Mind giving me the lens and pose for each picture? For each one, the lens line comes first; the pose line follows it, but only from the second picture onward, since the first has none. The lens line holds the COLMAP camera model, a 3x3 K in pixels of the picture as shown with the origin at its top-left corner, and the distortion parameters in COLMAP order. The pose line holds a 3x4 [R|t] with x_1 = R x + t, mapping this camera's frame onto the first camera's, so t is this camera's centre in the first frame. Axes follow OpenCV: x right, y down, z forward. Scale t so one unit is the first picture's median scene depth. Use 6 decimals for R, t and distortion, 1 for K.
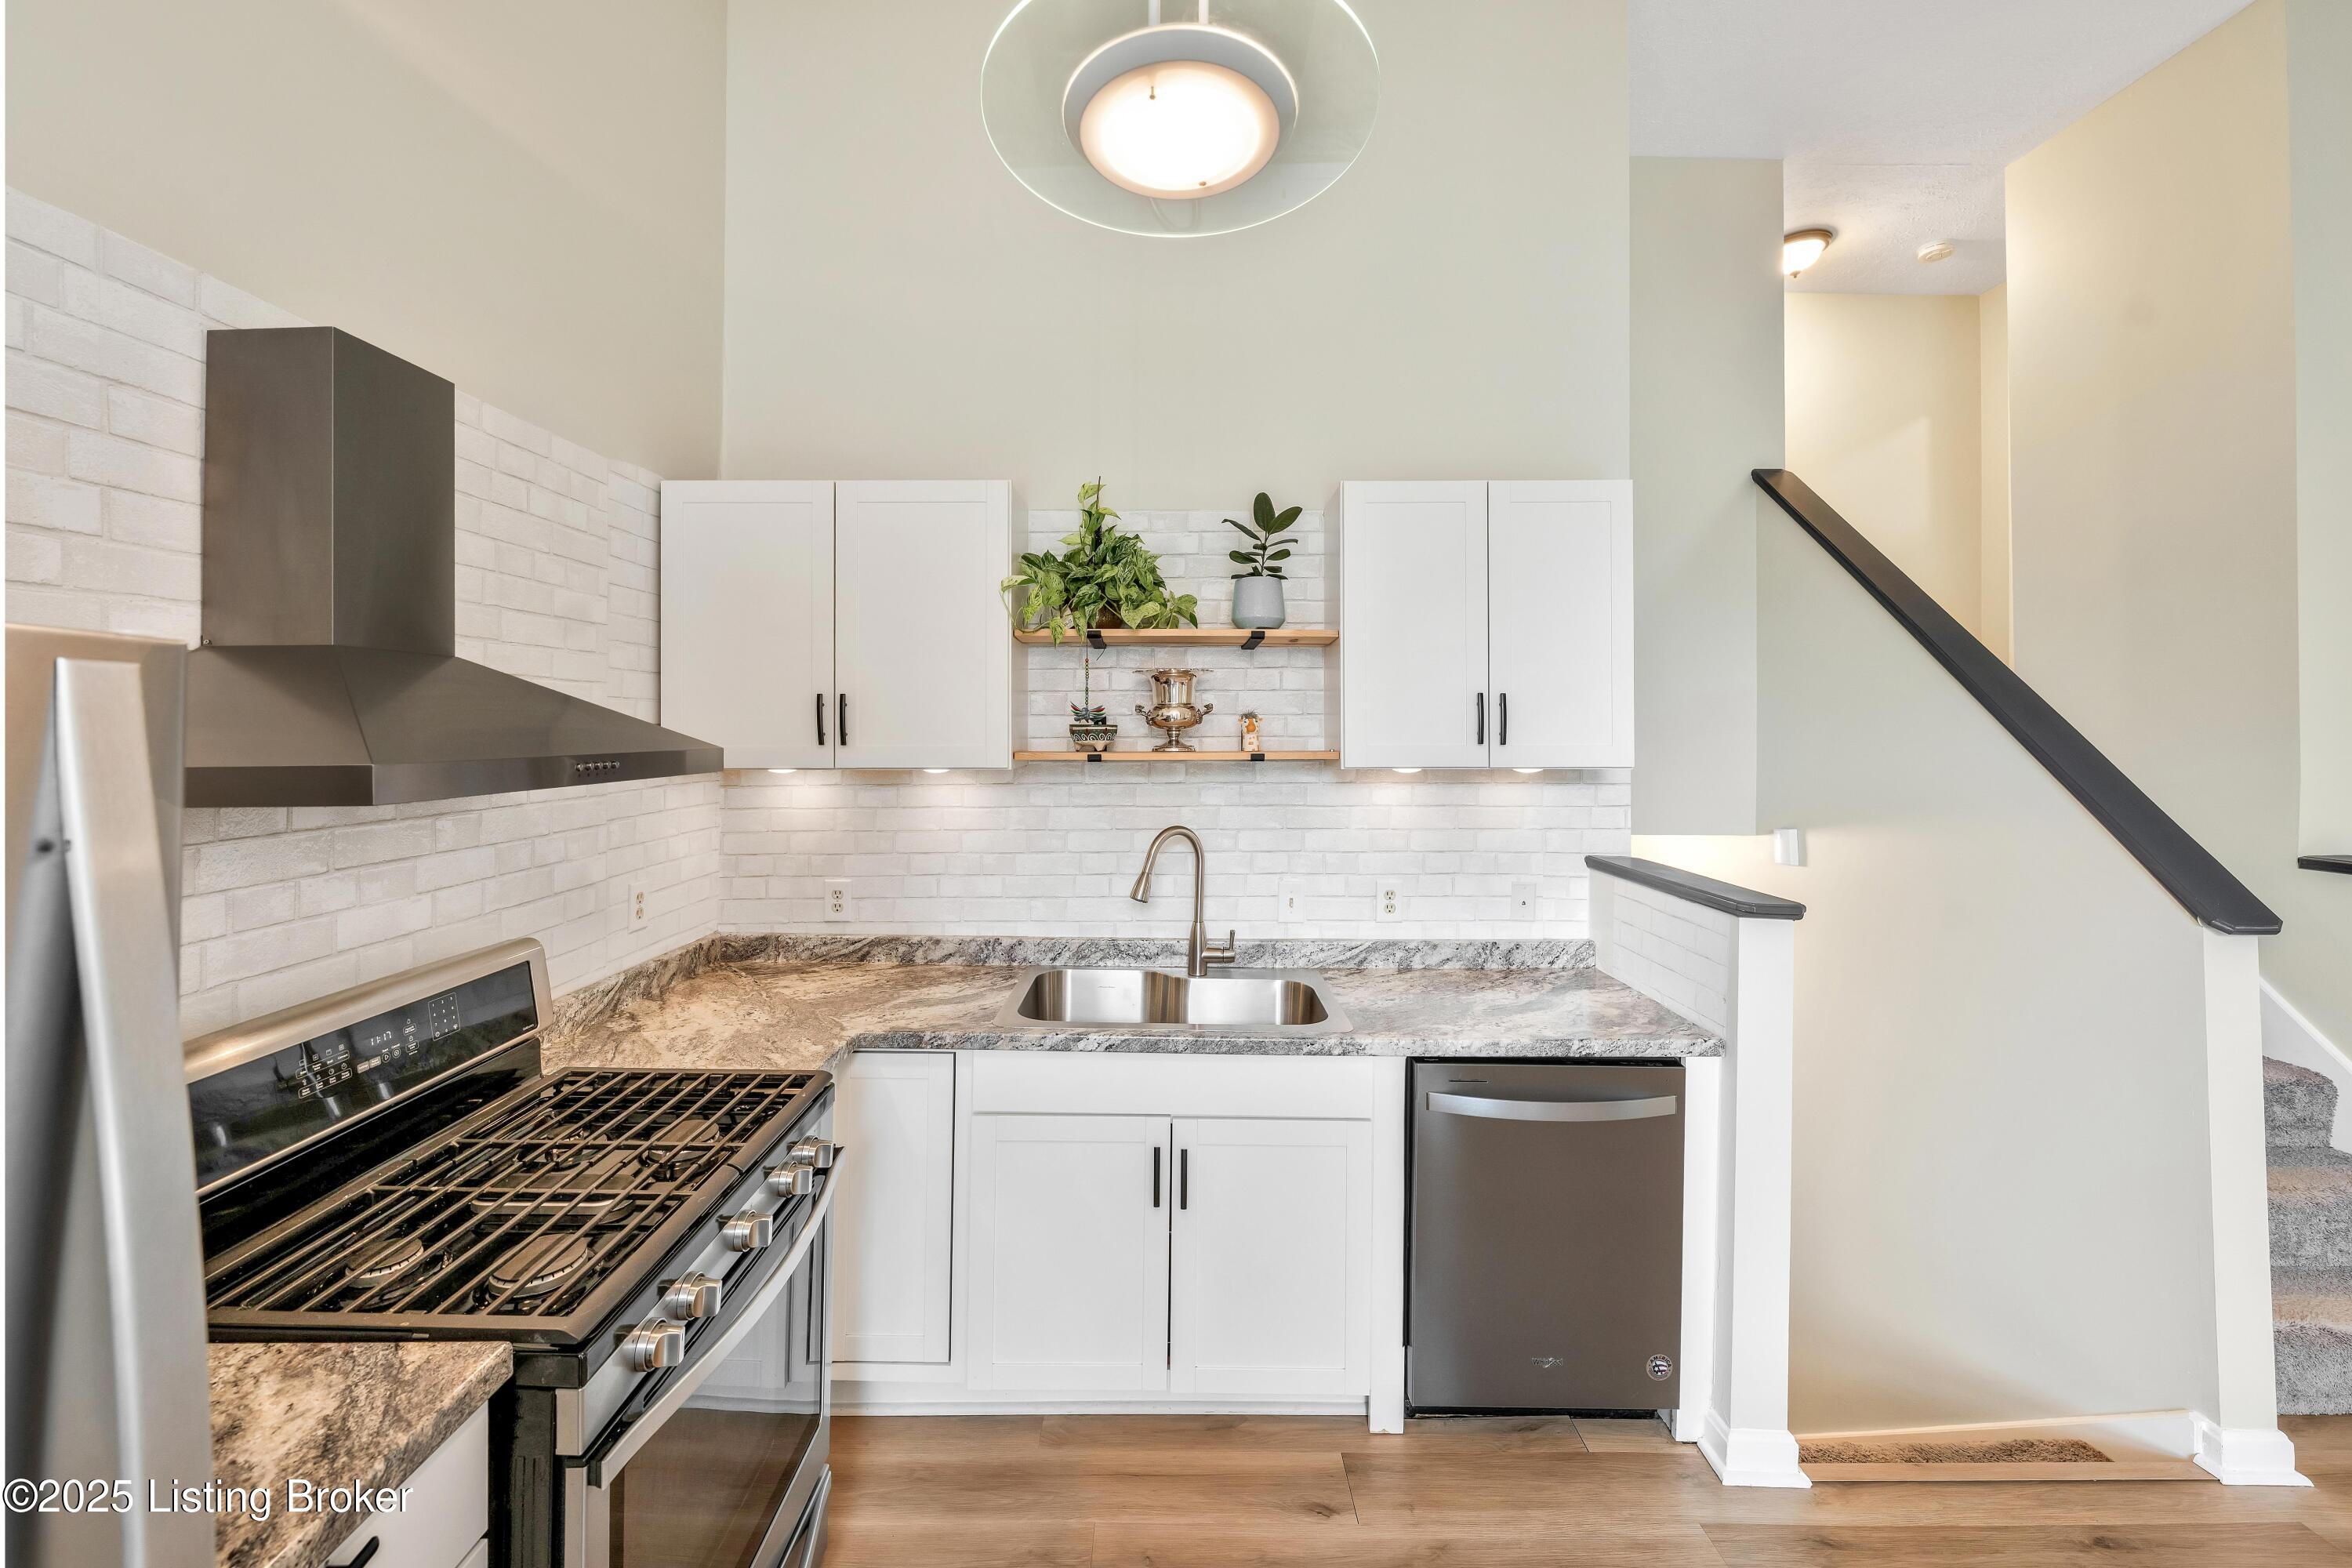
lens RADIAL K [[895.5, 0, 1165.6], [0, 895.5, 724.7], [0, 0, 1]] dist [-0.000322, -0.001321]
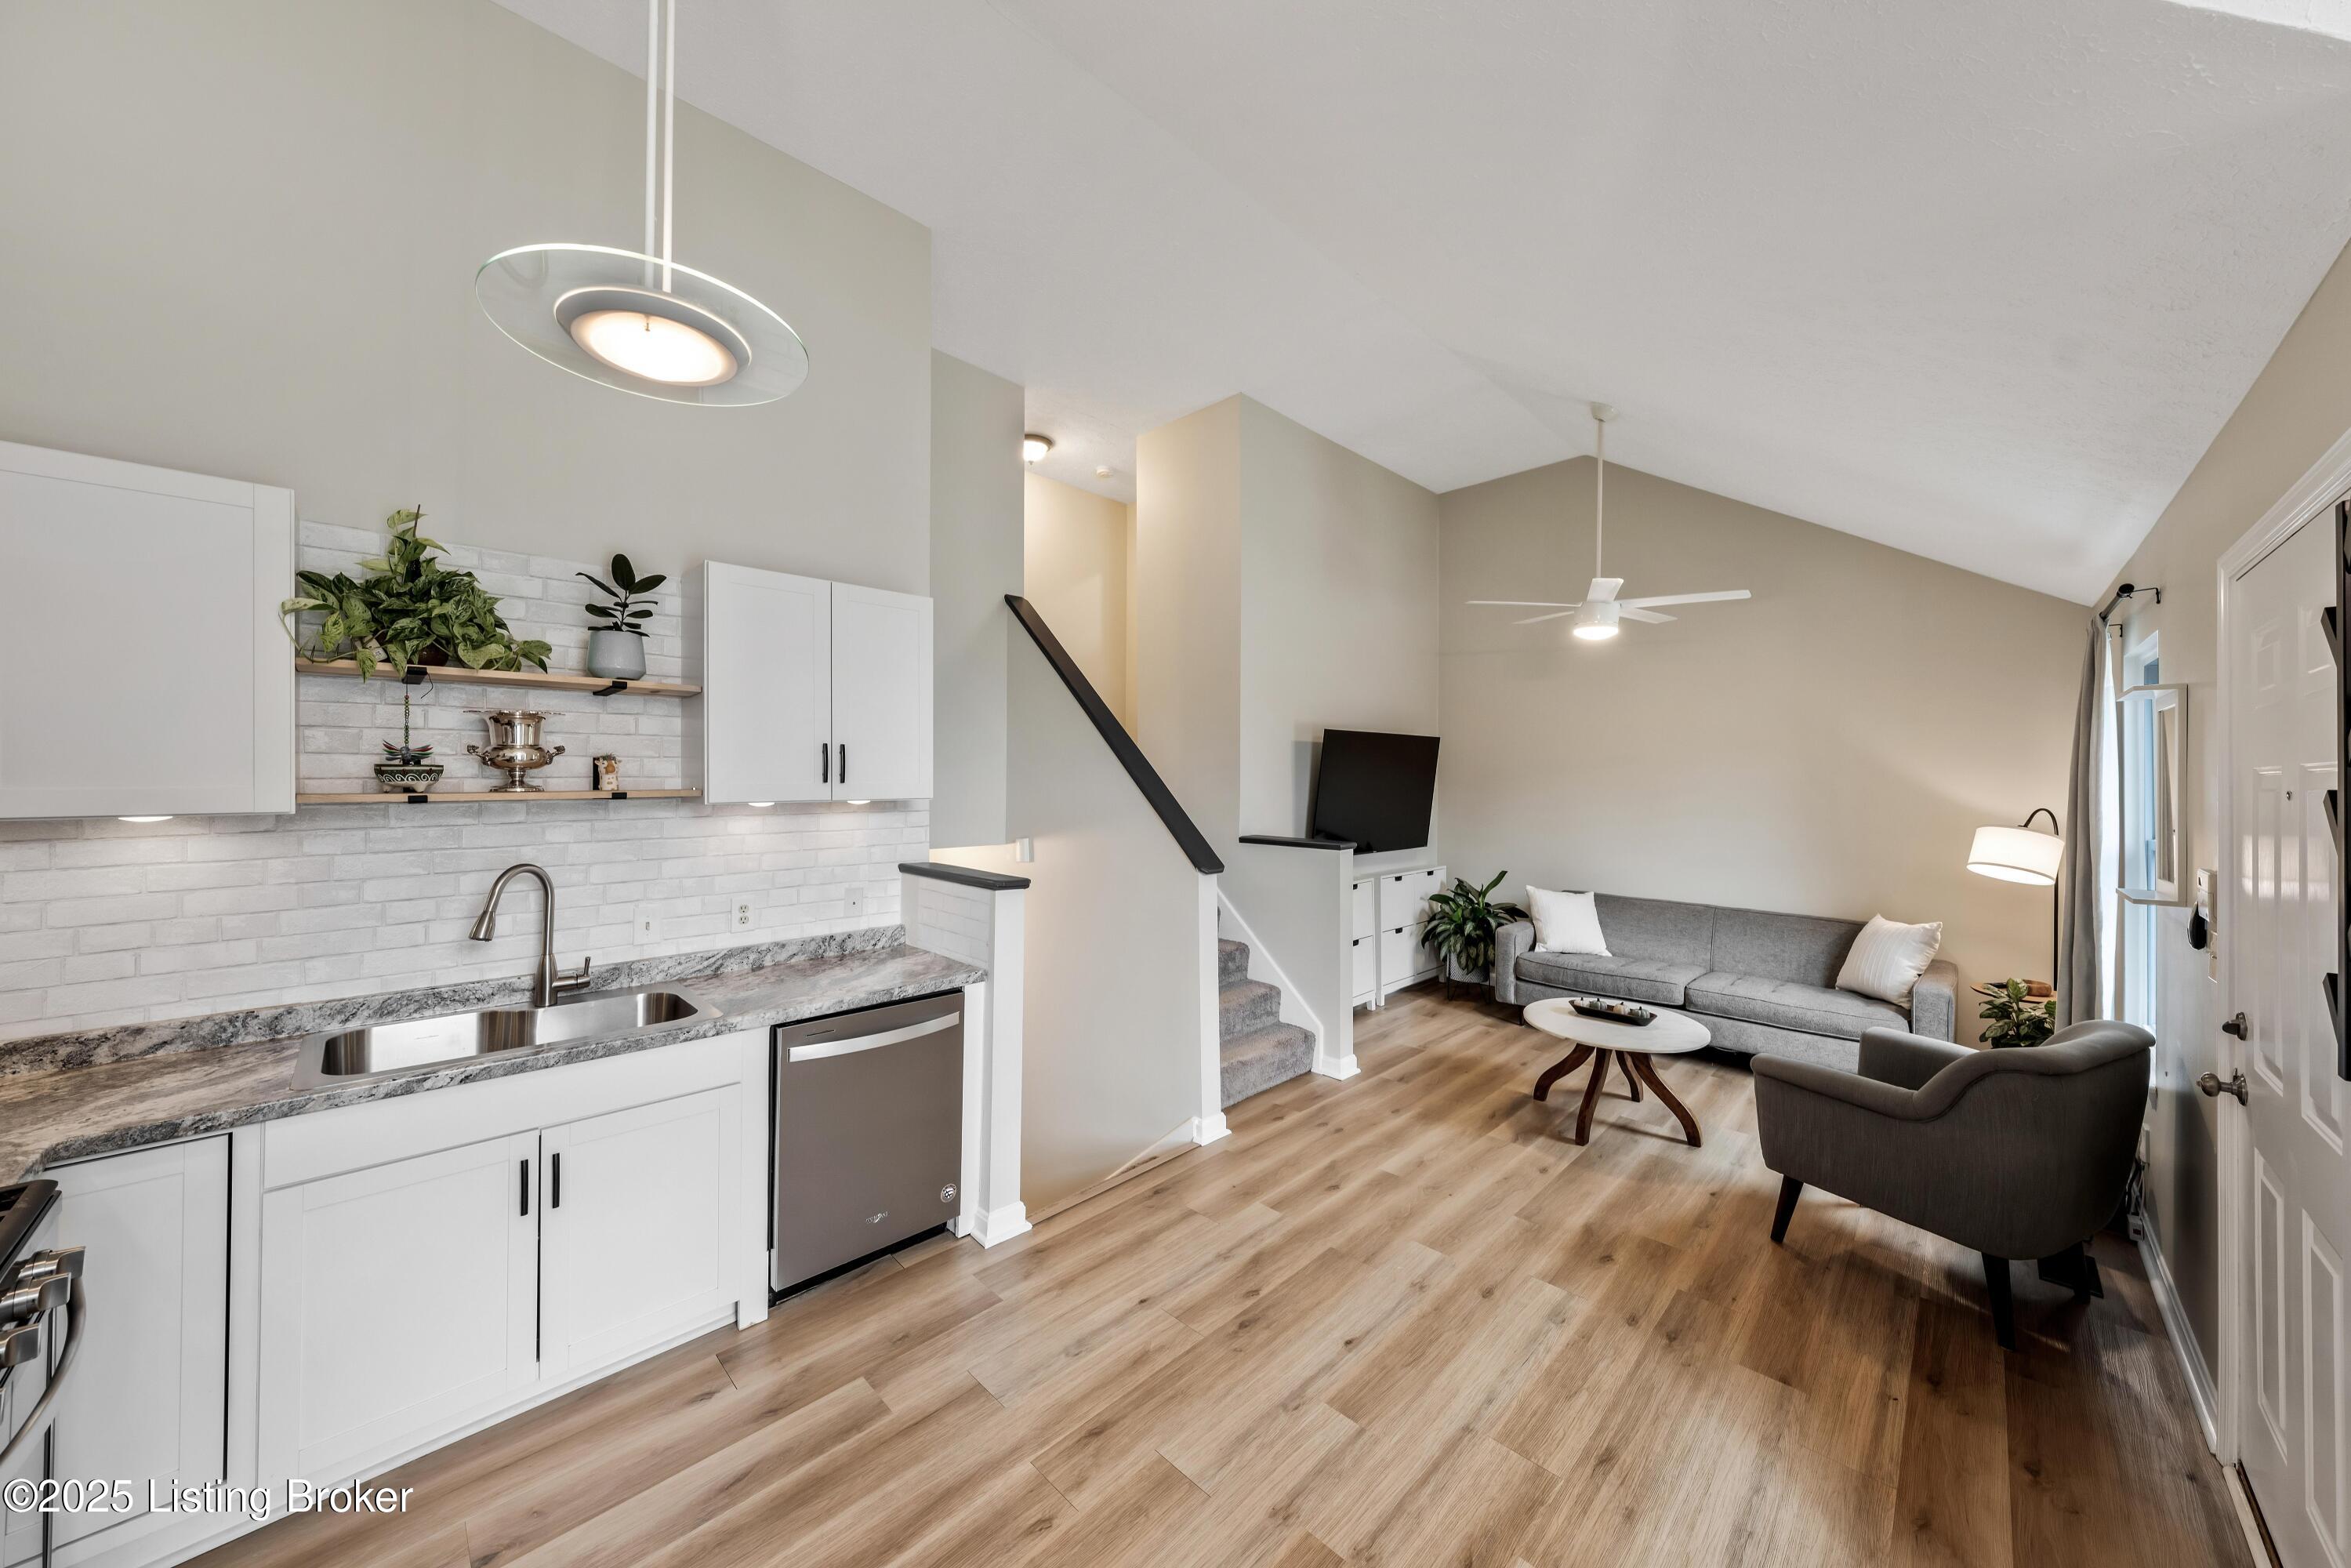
lens RADIAL K [[816.6, 0, 1183.4], [0, 816.6, 777.4], [0, 0, 1]] dist [-0.001791, -0.000527]
pose [[0.700314, -0.001282, 0.713834, -0.130528], [-0.008523, 0.999912, 0.010157, -0.002247], [-0.713785, -0.013197, 0.700241, -0.204898]]
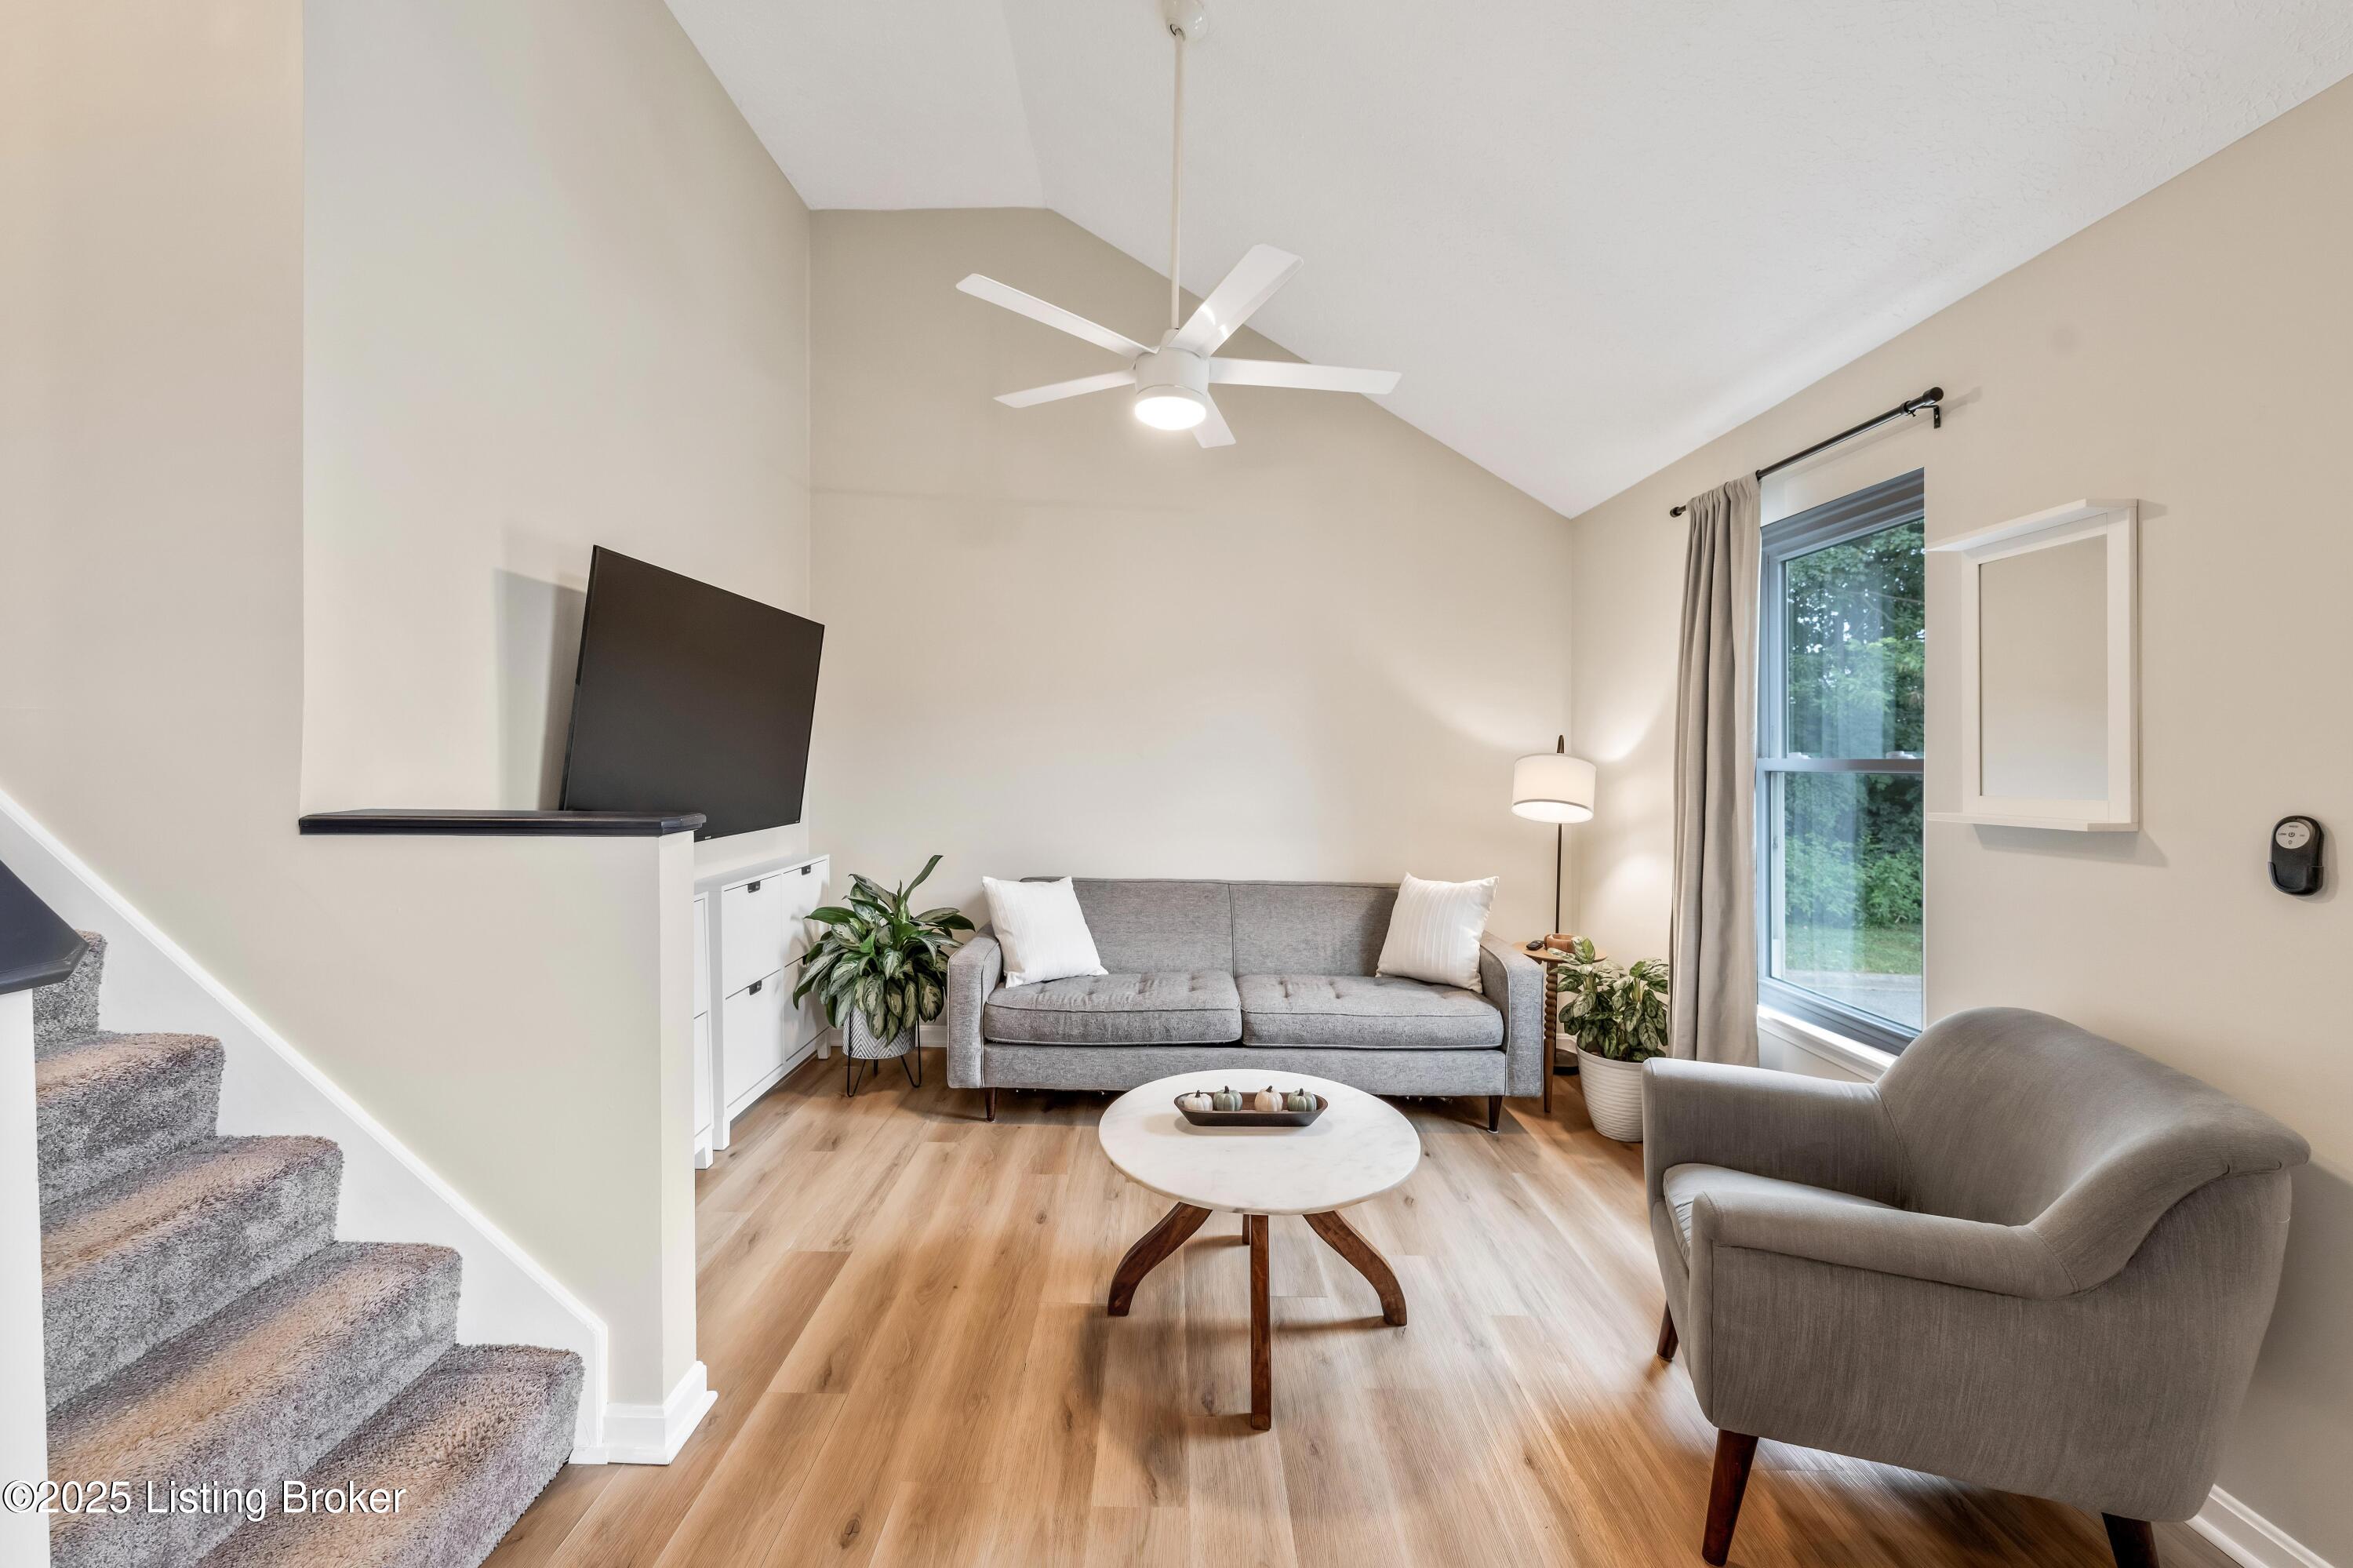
lens RADIAL K [[895.9, 0, 1166.6], [0, 895.9, 761.8], [0, 0, 1]] dist [-0.000322, -0.001321]
pose [[0.003789, -0.012689, 0.999912, 0.675143], [-0.014914, 0.999808, 0.012744, 0.098284], [-0.999882, -0.014961, 0.003599, 0.395129]]
